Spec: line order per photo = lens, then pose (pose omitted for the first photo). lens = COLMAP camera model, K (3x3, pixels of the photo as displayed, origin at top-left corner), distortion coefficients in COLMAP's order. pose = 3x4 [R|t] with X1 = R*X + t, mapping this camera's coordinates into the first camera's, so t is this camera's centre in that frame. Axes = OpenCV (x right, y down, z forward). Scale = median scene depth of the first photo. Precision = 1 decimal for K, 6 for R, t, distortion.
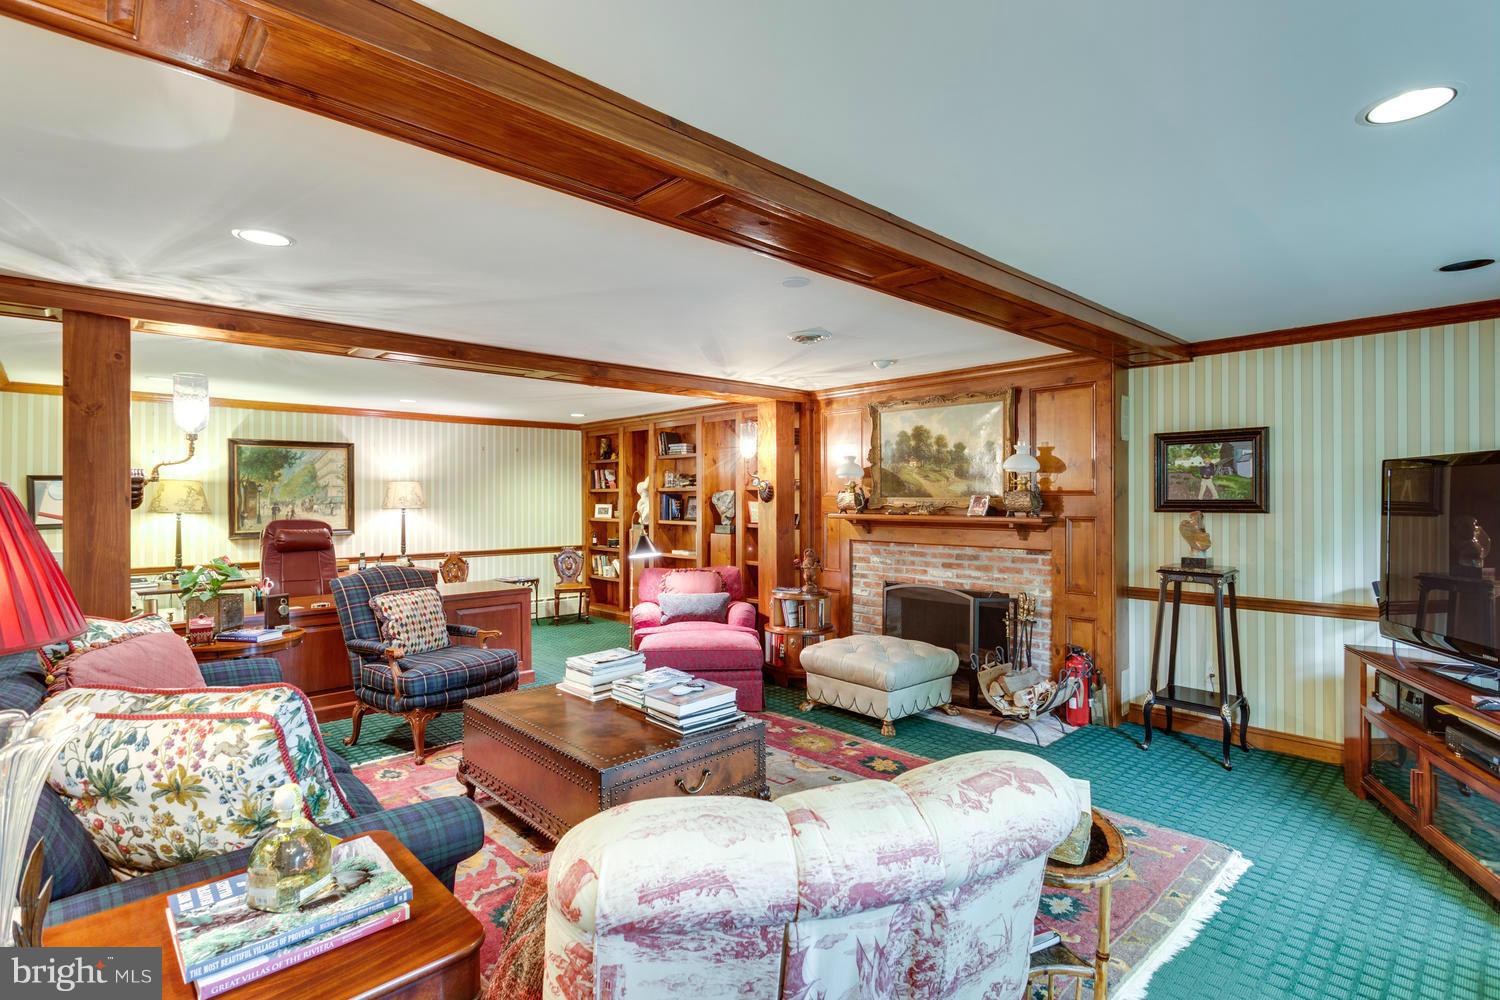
lens RADIAL K [[730.4, 0, 750.0], [0, 730.4, 500.0], [0, 0, 1]] dist [-0.004262, 0.006749]
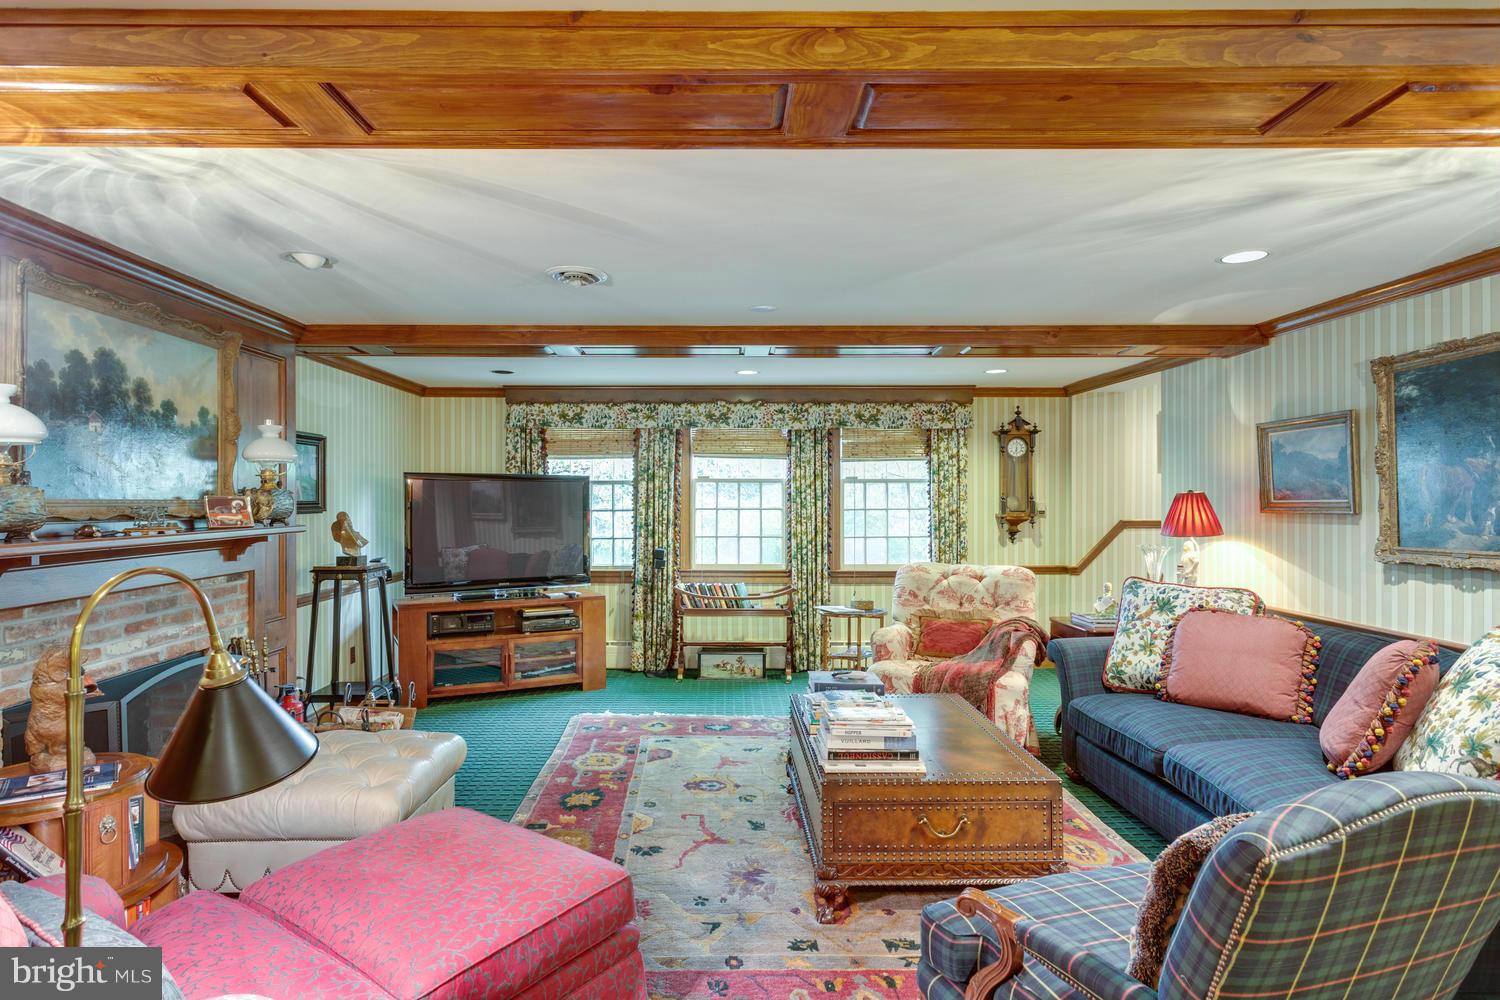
lens RADIAL K [[730.4, 0, 750.0], [0, 730.4, 500.0], [0, 0, 1]] dist [-0.004262, 0.006749]
pose [[-0.728800, -0.000647, 0.684727, -0.415784], [0.002688, 0.999989, 0.003806, -0.003268], [-0.684722, 0.004615, -0.728790, 1.085710]]
